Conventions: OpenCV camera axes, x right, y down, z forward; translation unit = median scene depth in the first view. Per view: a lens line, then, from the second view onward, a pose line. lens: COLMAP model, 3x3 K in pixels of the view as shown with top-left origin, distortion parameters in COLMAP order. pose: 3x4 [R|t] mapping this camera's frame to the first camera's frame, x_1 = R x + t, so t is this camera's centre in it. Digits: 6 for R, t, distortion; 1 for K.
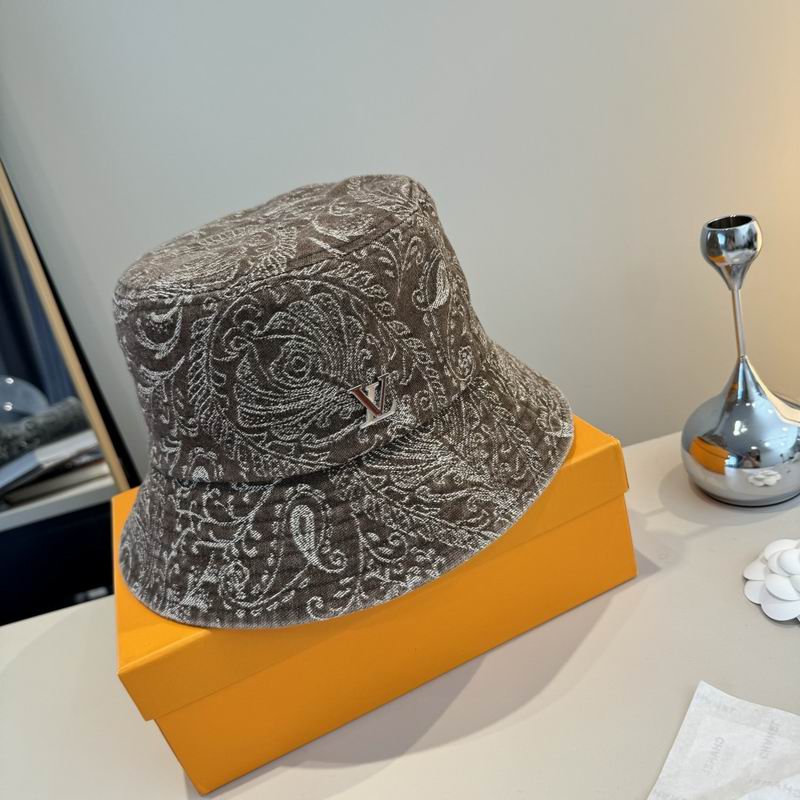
lens RADIAL K [[725.5, 0, 445.3], [0, 725.5, 398.7], [0, 0, 1]] dist [-0.062506, 0.000055]
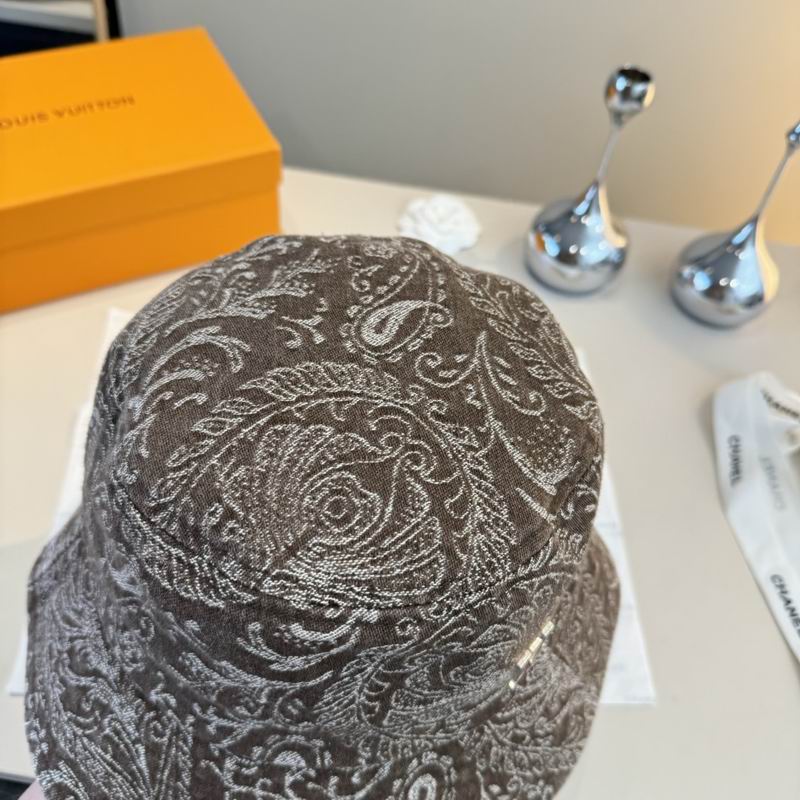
lens RADIAL K [[771.5, 0, 397.3], [0, 771.5, 445.7], [0, 0, 1]] dist [0.178797, -0.006682]
pose [[0.886509, -0.035744, 0.461328, -0.625267], [-0.176711, 0.895287, 0.408944, -0.541960], [-0.427638, -0.444054, 0.787364, 0.483119]]
